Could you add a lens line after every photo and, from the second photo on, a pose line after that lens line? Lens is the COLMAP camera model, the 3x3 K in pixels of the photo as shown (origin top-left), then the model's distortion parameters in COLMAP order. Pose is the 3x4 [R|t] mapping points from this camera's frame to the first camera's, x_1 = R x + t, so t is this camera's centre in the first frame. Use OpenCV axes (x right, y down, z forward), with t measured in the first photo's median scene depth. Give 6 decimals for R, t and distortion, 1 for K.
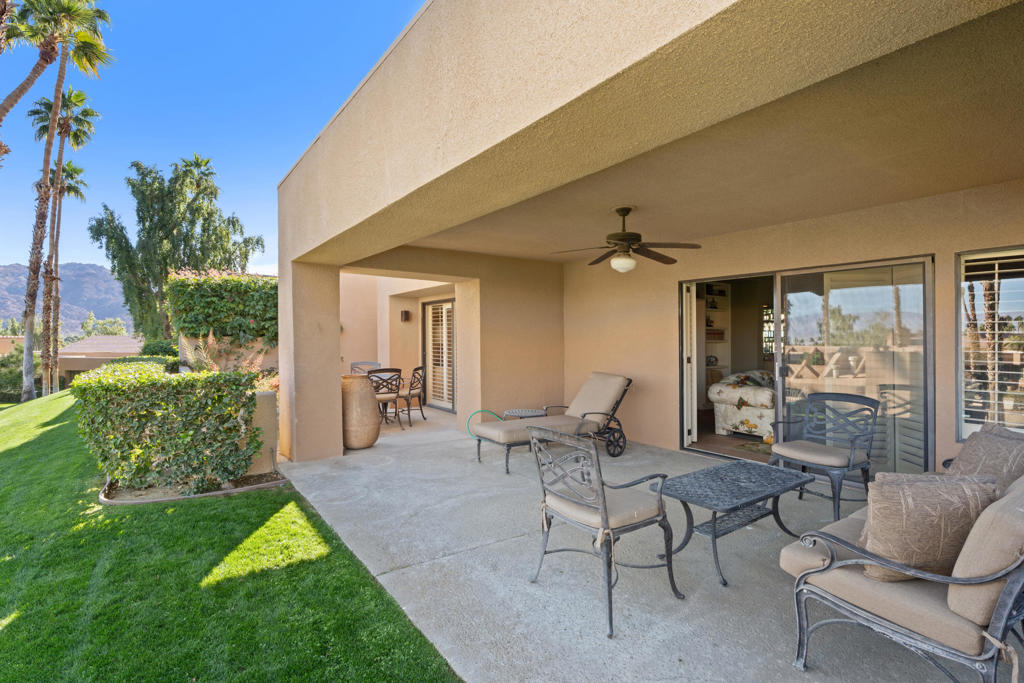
lens RADIAL K [[508.2, 0, 490.7], [0, 508.2, 339.8], [0, 0, 1]] dist [-0.039974, -0.000873]
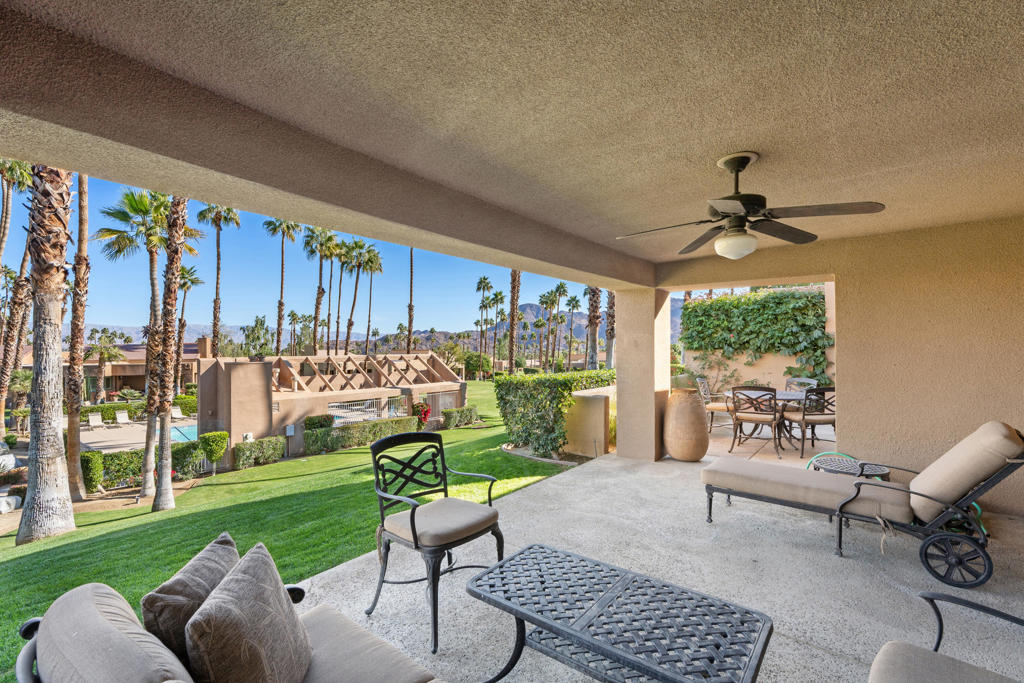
lens RADIAL K [[447.6, 0, 514.5], [0, 447.6, 345.3], [0, 0, 1]] dist [0.006564, 0.000866]
pose [[0.302464, -0.009636, -0.953112, 0.659716], [0.002959, 0.999954, -0.009170, -0.017525], [0.953156, -0.000046, 0.302478, 0.503525]]
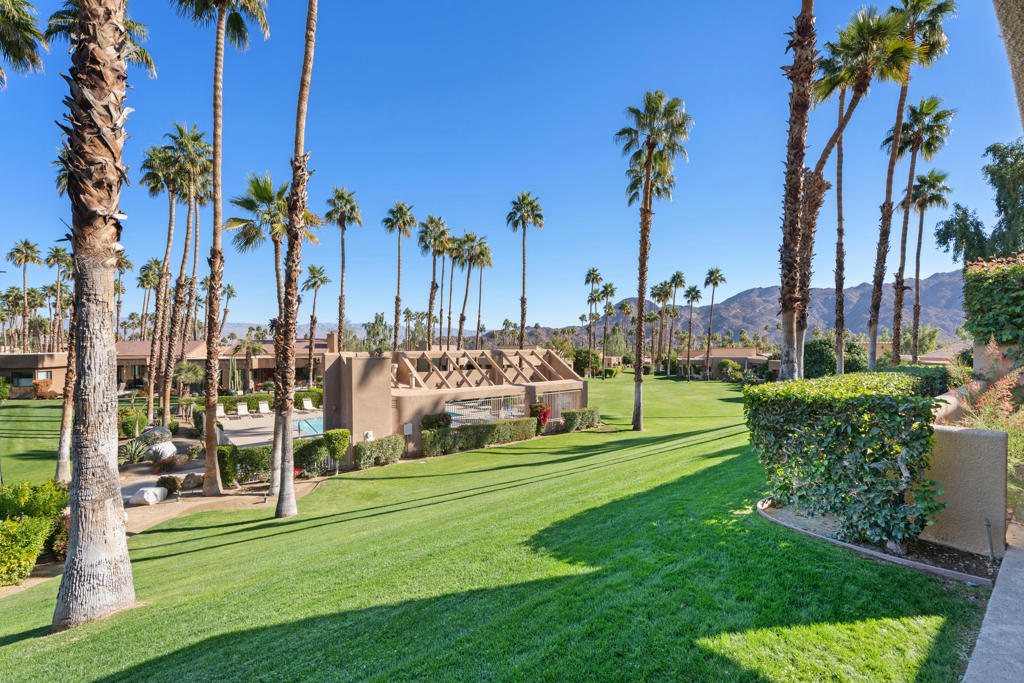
lens RADIAL K [[447.6, 0, 515.3], [0, 447.6, 344.5], [0, 0, 1]] dist [0.006564, 0.000866]
pose [[0.085265, -0.002163, -0.996356, 0.098945], [0.002129, 0.999996, -0.001989, -0.010043], [0.996356, -0.001951, 0.085269, 0.387886]]
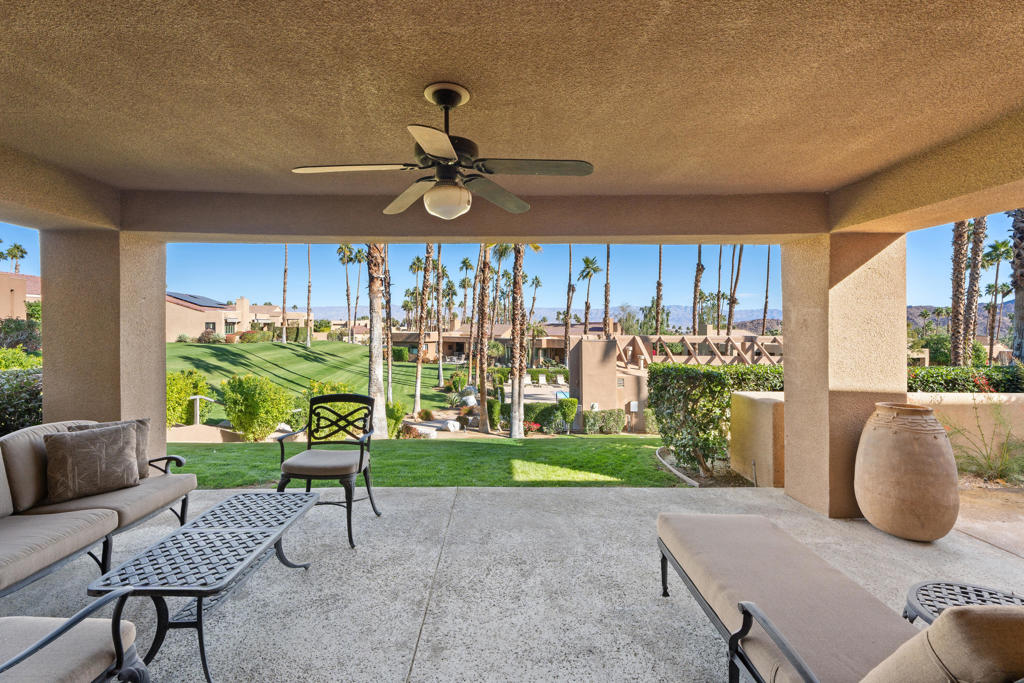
lens RADIAL K [[468.5, 0, 493.7], [0, 468.5, 327.2], [0, 0, 1]] dist [-0.002028, 0.000191]
pose [[-0.563606, -0.005283, -0.826027, 0.574955], [-0.007644, 0.999970, -0.001180, -0.022160], [0.826008, 0.005649, -0.563629, 1.190484]]
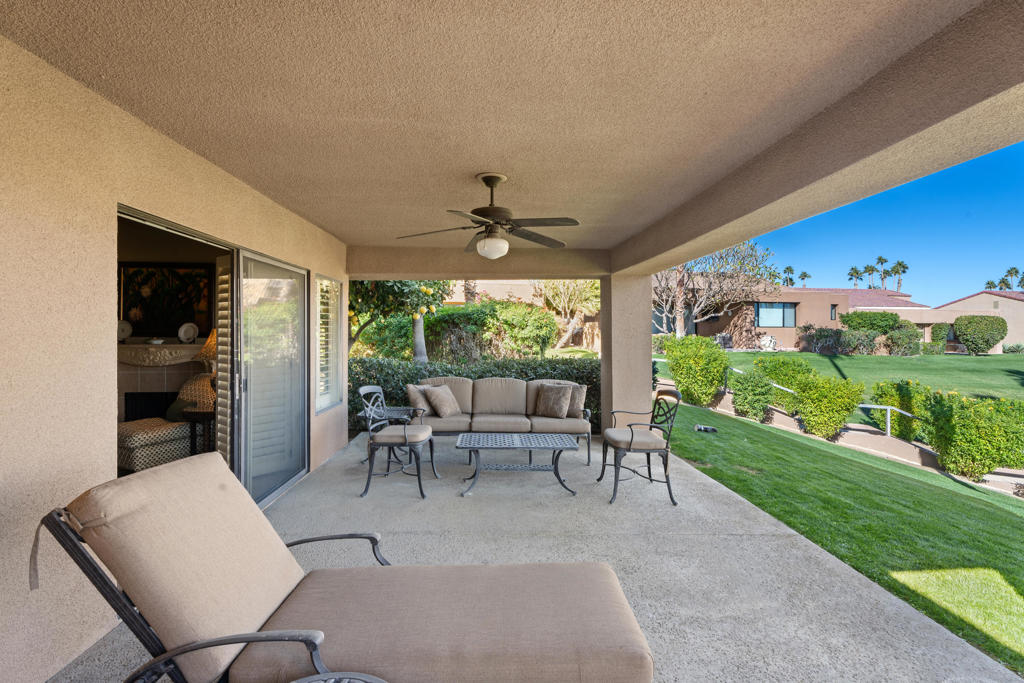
lens RADIAL K [[447.6, 0, 511.6], [0, 447.6, 333.7], [0, 0, 1]] dist [0.006564, 0.000866]
pose [[-0.860118, -0.012109, 0.509951, -0.106808], [-0.008251, 0.999918, 0.009827, -0.025506], [-0.510028, 0.004244, -0.860147, 1.444350]]
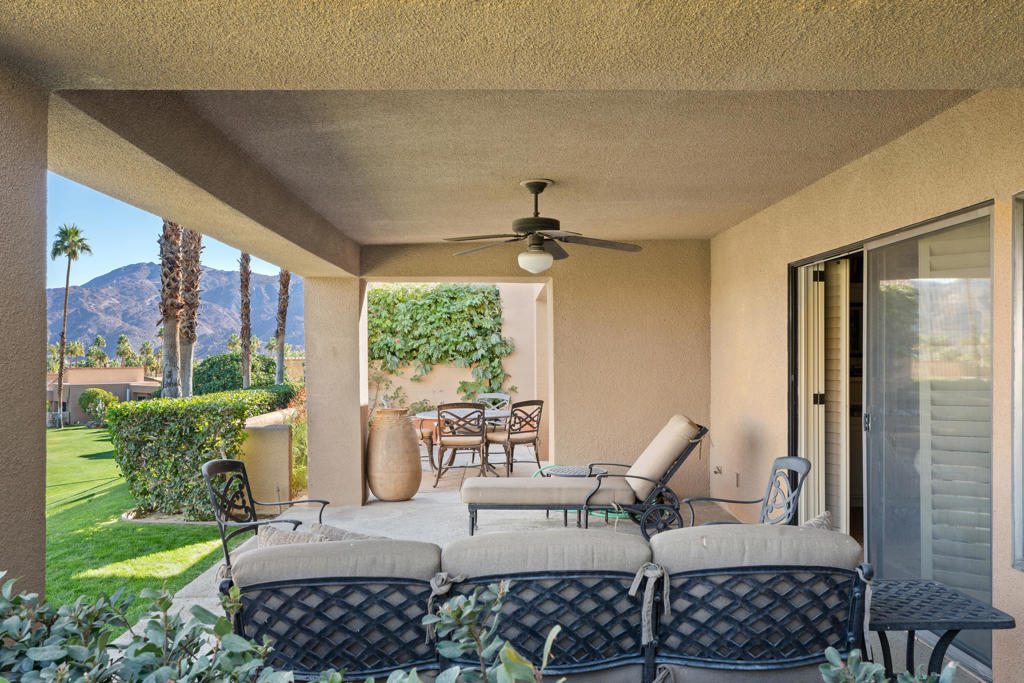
lens RADIAL K [[829.5, 0, 476.6], [0, 829.5, 366.5], [0, 0, 1]] dist [-0.000687, 0.023090]
pose [[0.817674, -0.003638, -0.575670, 0.790011], [0.011044, 0.999895, 0.009367, -0.013770], [0.575576, -0.014017, 0.817628, -0.007886]]
